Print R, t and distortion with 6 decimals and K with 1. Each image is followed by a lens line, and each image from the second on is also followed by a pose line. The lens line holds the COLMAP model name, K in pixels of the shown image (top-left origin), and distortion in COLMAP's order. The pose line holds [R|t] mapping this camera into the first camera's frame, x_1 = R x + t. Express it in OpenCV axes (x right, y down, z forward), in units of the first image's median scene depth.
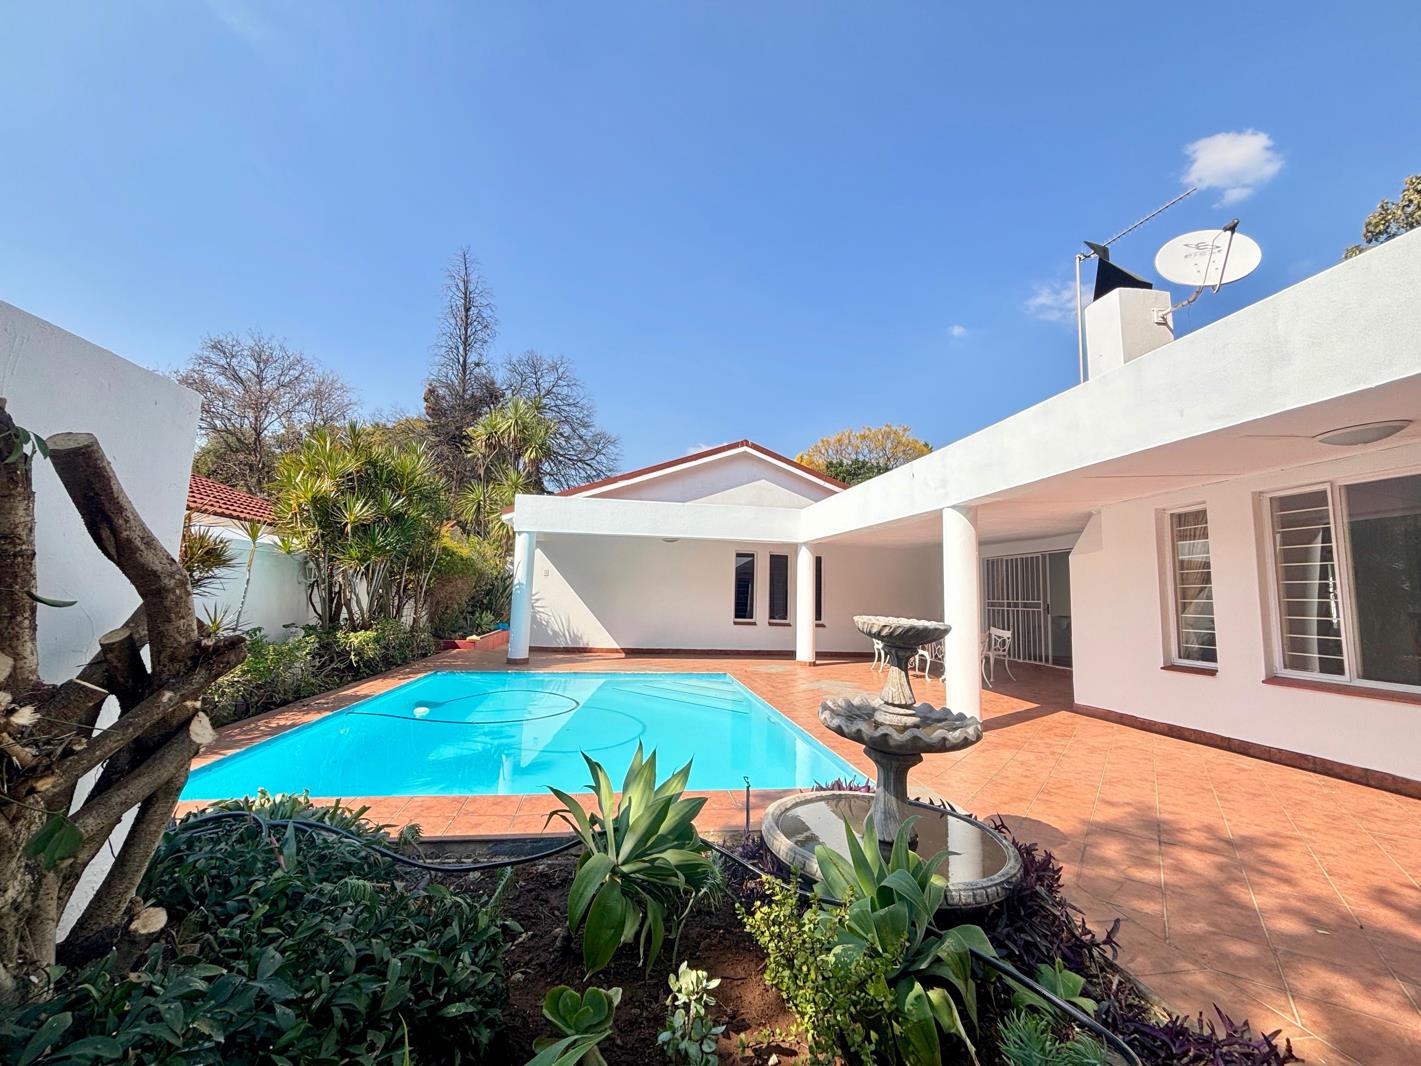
lens RADIAL K [[575.9, 0, 710.5], [0, 575.9, 533.0], [0, 0, 1]] dist [-0.000319, -0.000057]
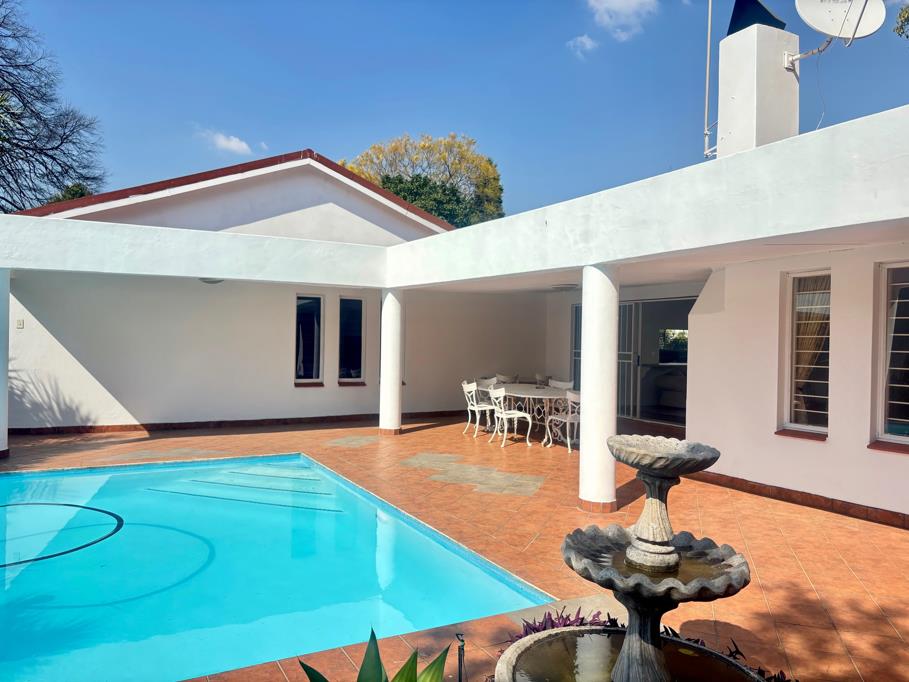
lens RADIAL K [[686.8, 0, 467.3], [0, 686.8, 340.1], [0, 0, 1]] dist [0.083315, -0.101115]
pose [[0.943293, -0.011456, 0.331764, -0.061378], [-0.027805, 0.993166, 0.113352, -0.024109], [-0.330796, -0.116149, 0.936527, 0.032805]]
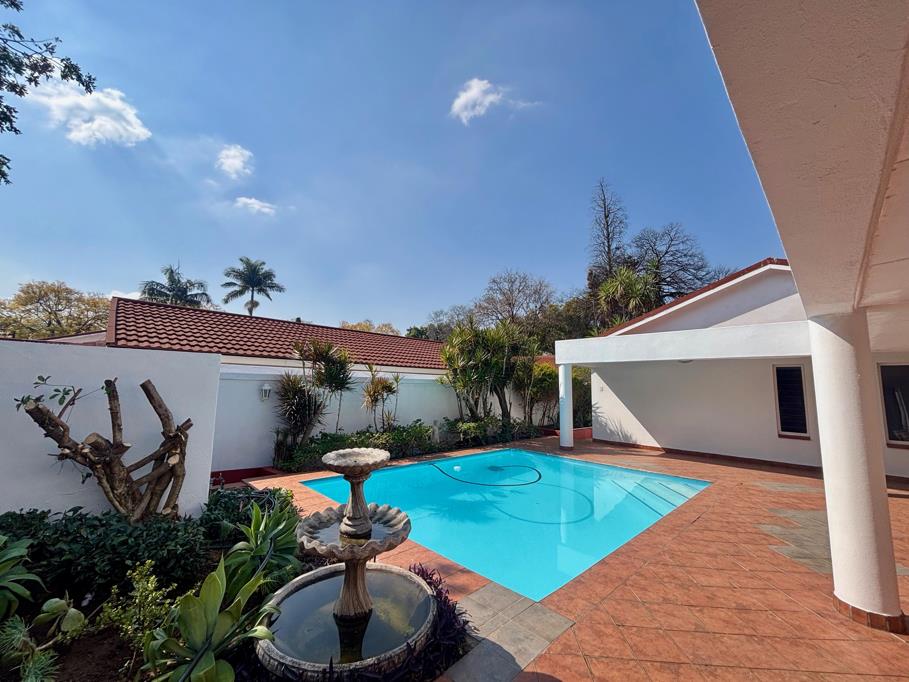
lens RADIAL K [[370.1, 0, 446.7], [0, 370.1, 338.2], [0, 0, 1]] dist [-0.000324, -0.000121]
pose [[0.573377, -0.123076, -0.809995, 0.293012], [0.082515, 0.992300, -0.092366, -0.005636], [0.815126, -0.013876, 0.579118, 0.151843]]
